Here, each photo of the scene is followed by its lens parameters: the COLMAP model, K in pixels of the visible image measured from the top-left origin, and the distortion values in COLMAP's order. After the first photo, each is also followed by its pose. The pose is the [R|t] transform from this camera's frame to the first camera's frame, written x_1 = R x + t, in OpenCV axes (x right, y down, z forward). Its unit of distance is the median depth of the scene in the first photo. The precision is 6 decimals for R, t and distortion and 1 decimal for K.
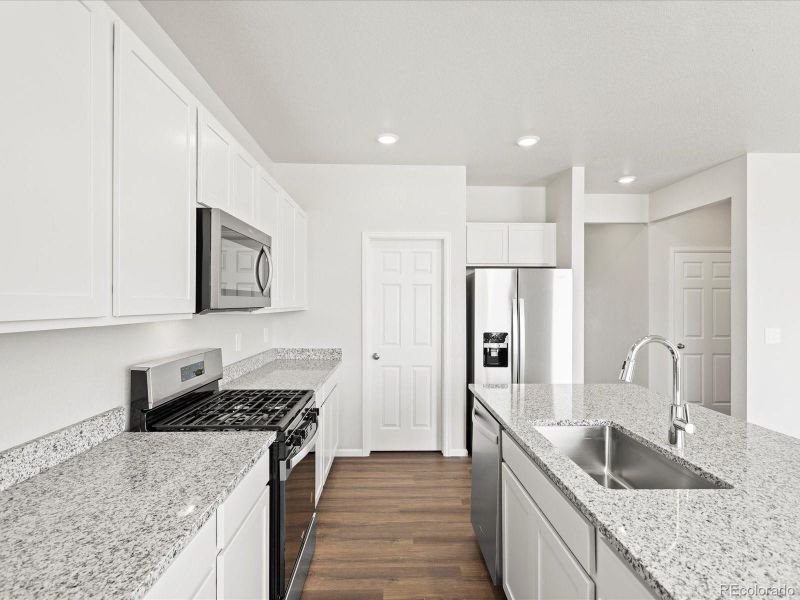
lens RADIAL K [[422.3, 0, 400.7], [0, 422.3, 303.1], [0, 0, 1]] dist [-0.032902, 0.000123]
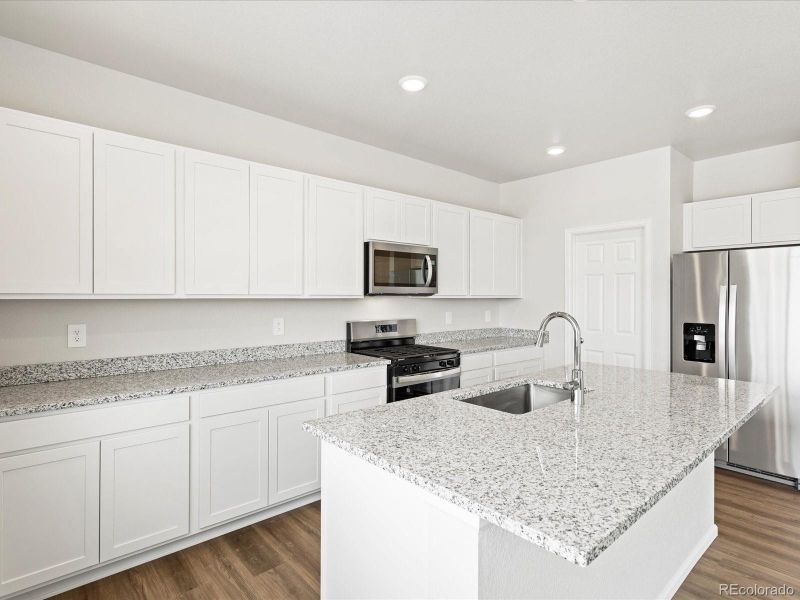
lens RADIAL K [[425.7, 0, 399.3], [0, 425.7, 298.7], [0, 0, 1]] dist [0.000357, 0.000592]
pose [[0.641276, 0.004144, -0.767299, 0.518551], [-0.000625, 0.999988, 0.004879, 0.012730], [0.767310, -0.002649, 0.641271, -0.078545]]
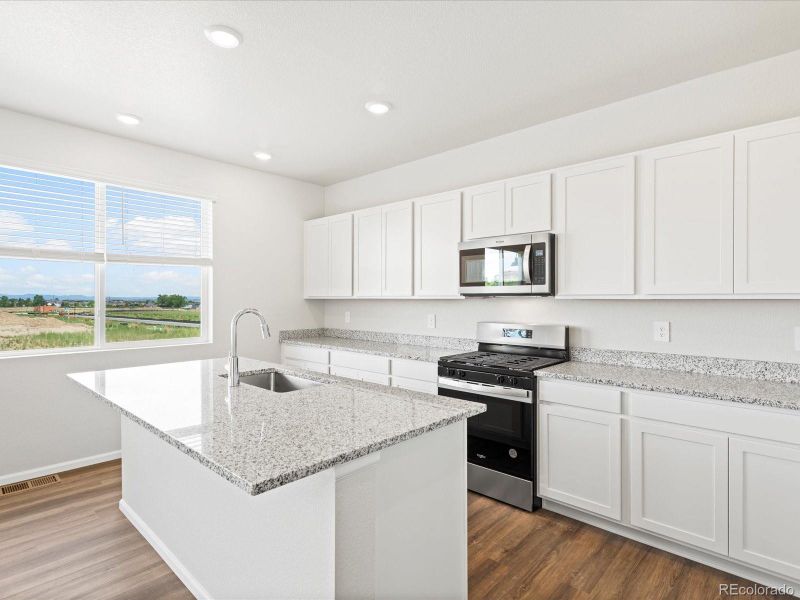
lens RADIAL K [[425.7, 0, 399.3], [0, 425.7, 298.7], [0, 0, 1]] dist [0.000357, 0.000592]
pose [[-0.700055, 0.000754, -0.714088, 0.530646], [0.001360, 0.999999, -0.000277, 0.016175], [0.714088, -0.001165, -0.700055, 0.979875]]
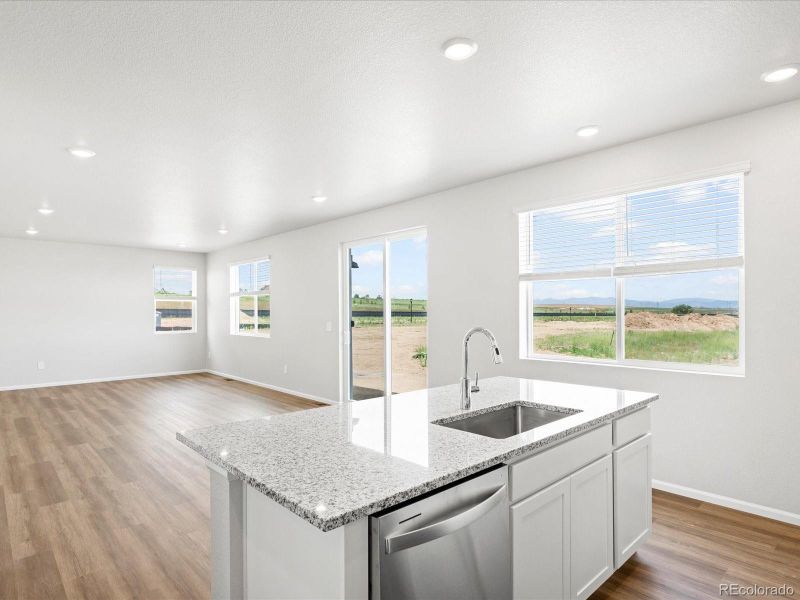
lens RADIAL K [[456.3, 0, 403.6], [0, 456.3, 311.0], [0, 0, 1]] dist [-0.005844, -0.001116]
pose [[-0.664920, 0.001522, 0.746913, -0.120598], [0.002020, 0.999998, -0.000240, 0.009130], [-0.746912, 0.001349, -0.664921, 0.860578]]
